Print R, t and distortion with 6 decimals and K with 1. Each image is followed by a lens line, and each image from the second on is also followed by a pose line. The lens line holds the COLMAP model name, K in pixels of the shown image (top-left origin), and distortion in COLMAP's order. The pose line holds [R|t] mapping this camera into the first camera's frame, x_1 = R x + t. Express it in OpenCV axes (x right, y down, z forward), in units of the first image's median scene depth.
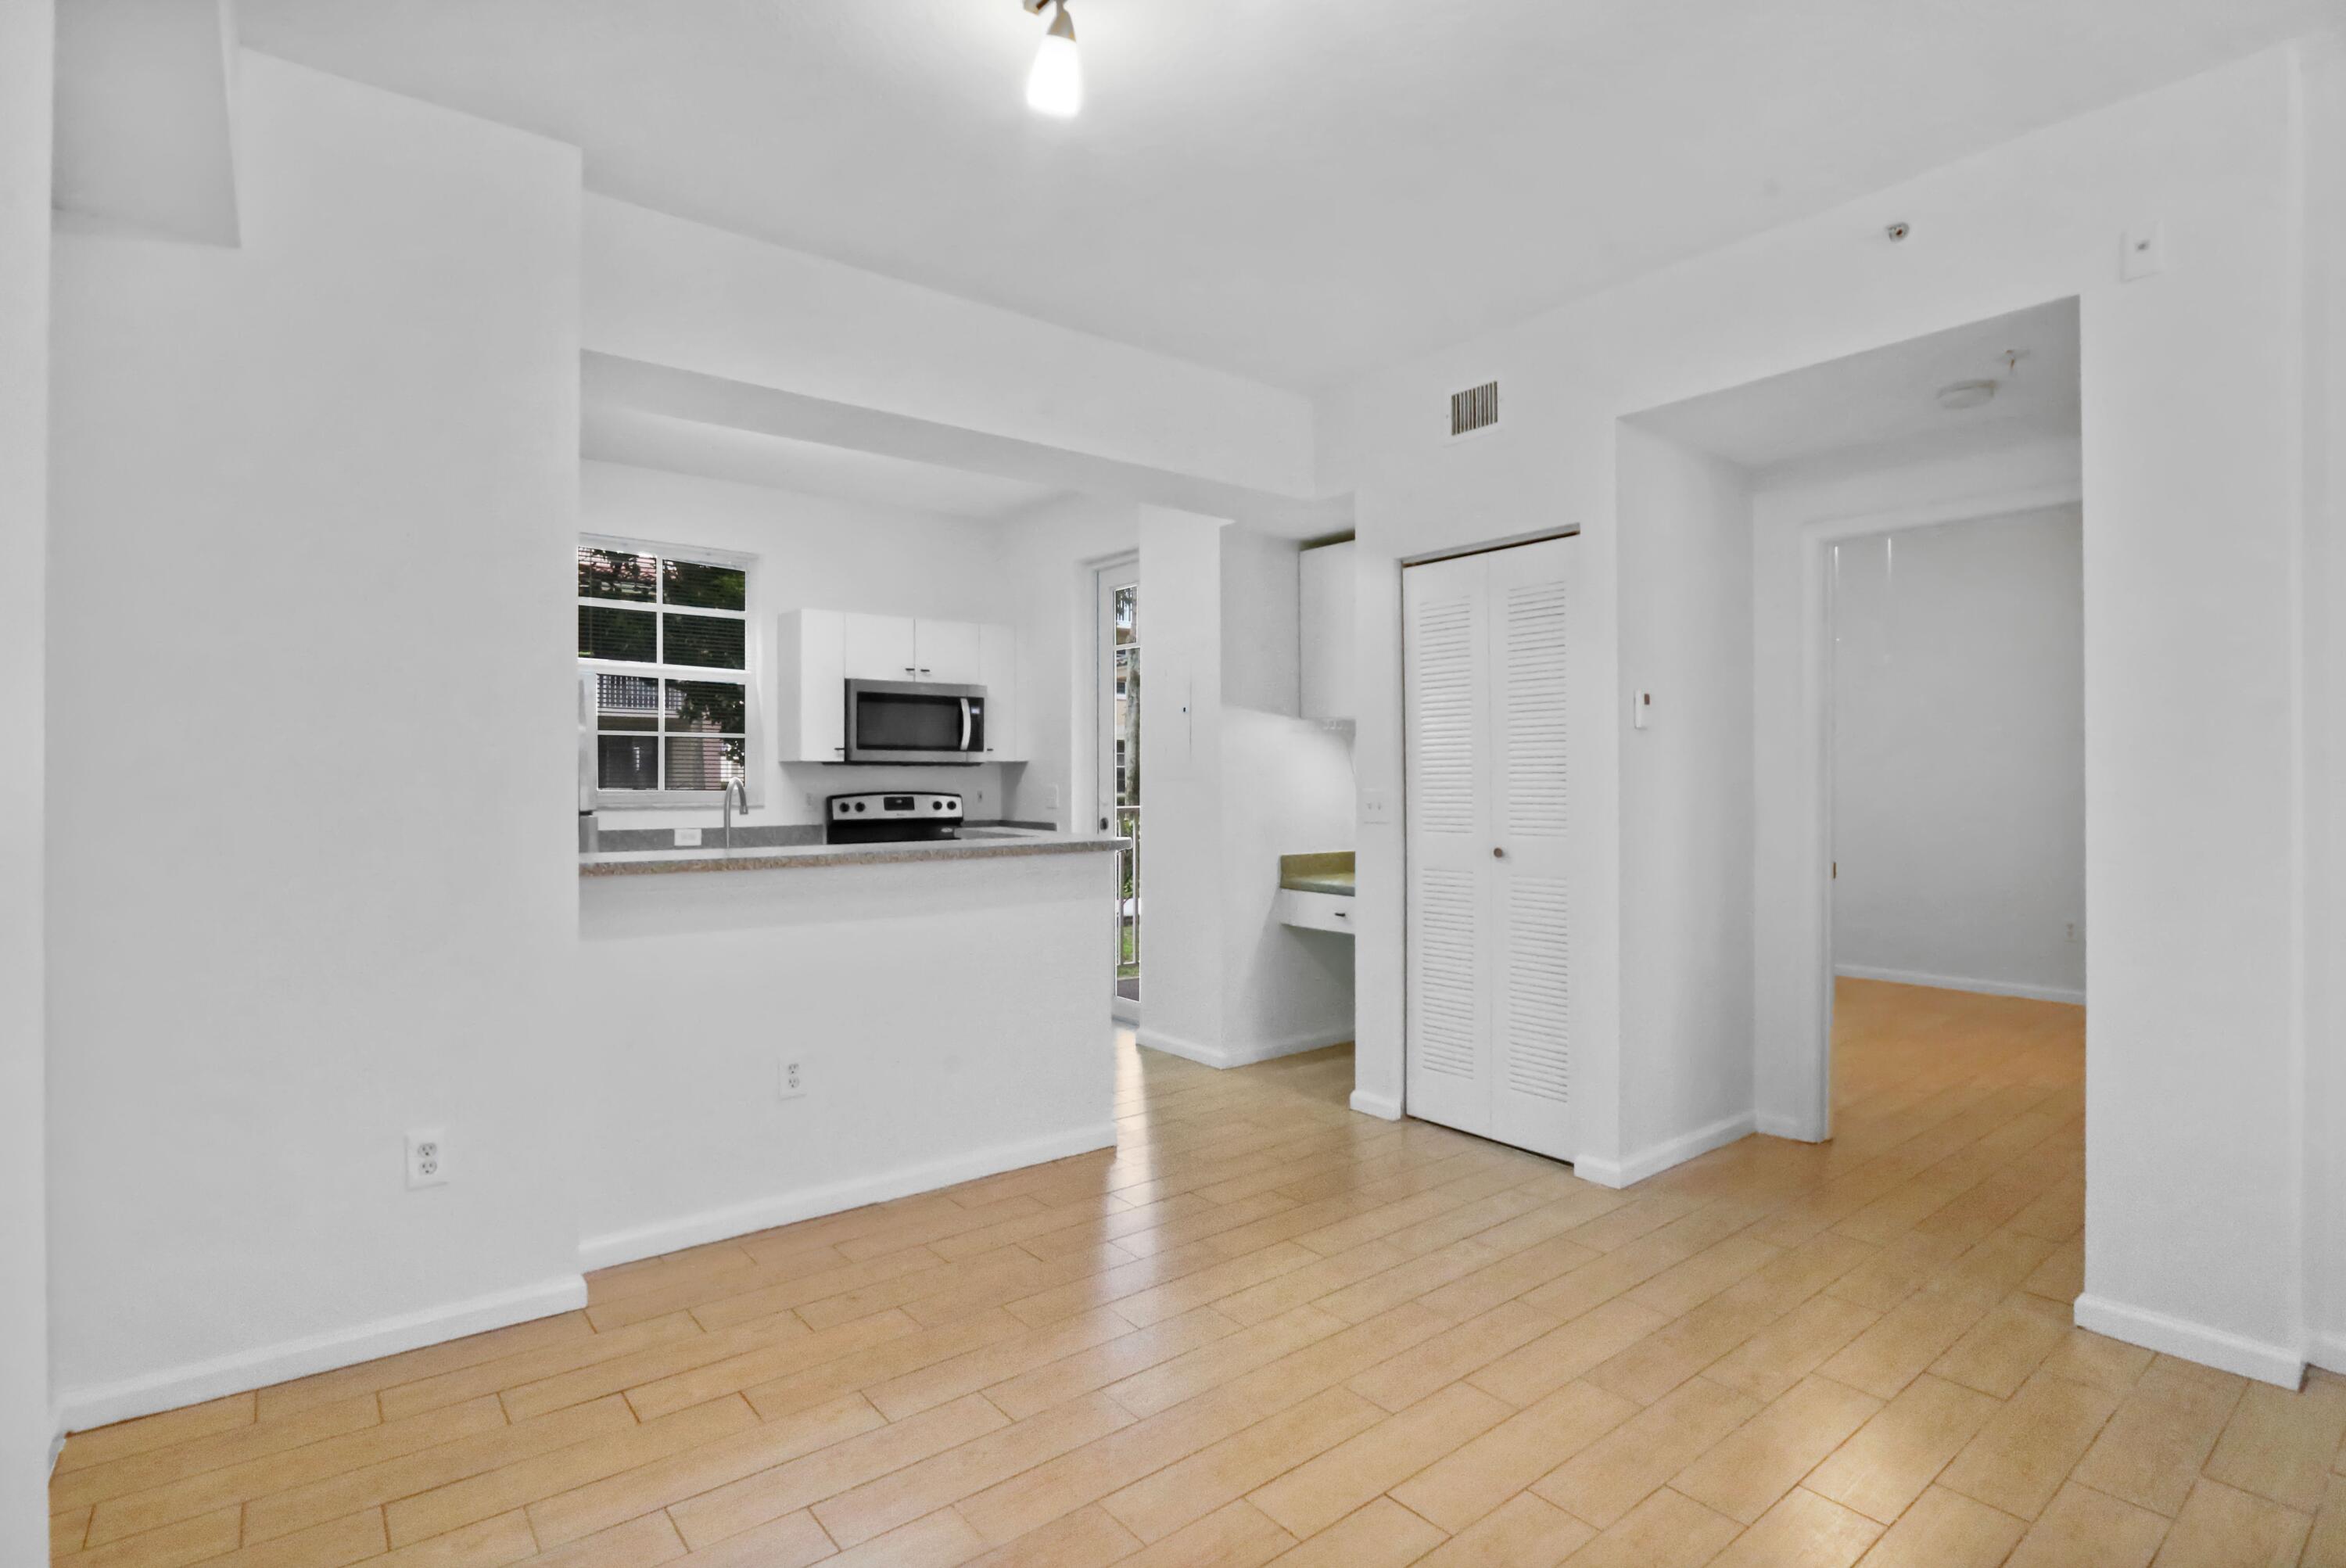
lens RADIAL K [[1134.0, 0, 1173.0], [0, 1134.0, 784.0], [0, 0, 1]] dist [-0.007406, 0.000329]
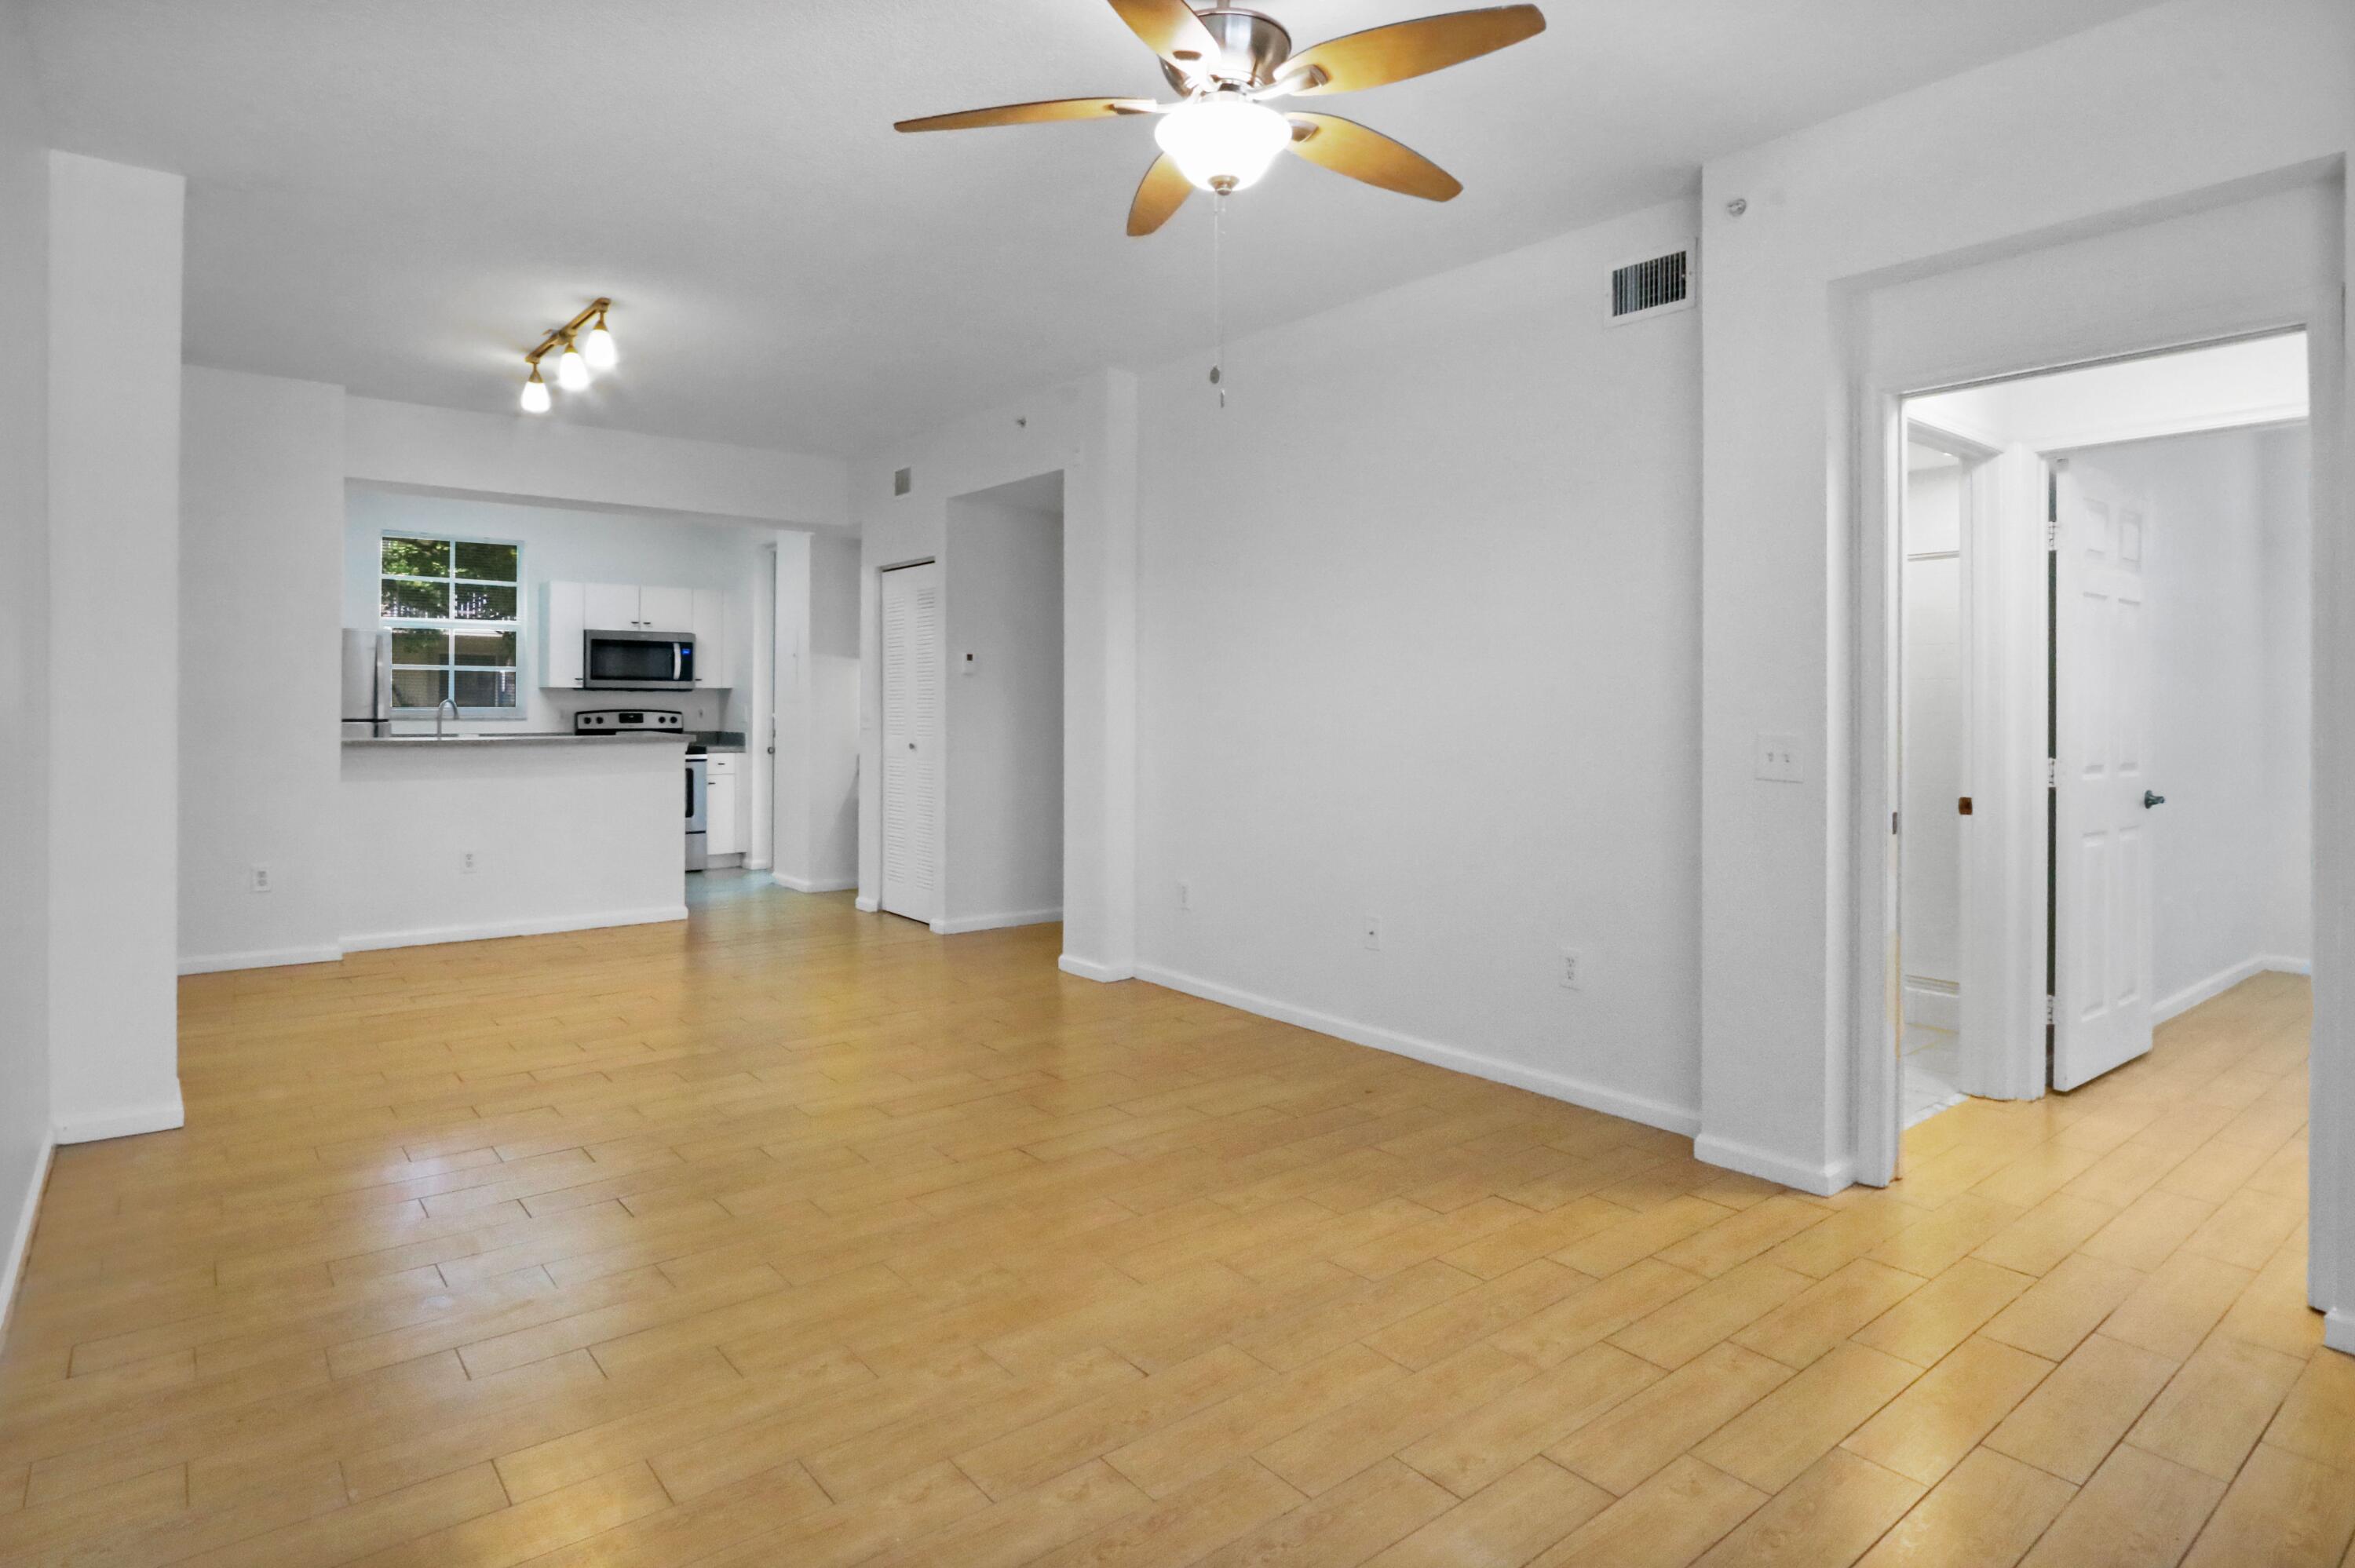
lens RADIAL K [[1268.1, 0, 1172.0], [0, 1268.1, 722.2], [0, 0, 1]] dist [-0.003586, -0.000297]
pose [[0.999969, 0.007865, 0.000464, 0.447672], [-0.007870, 0.999906, 0.011223, -0.000376], [-0.000376, -0.011226, 0.999937, -0.587631]]
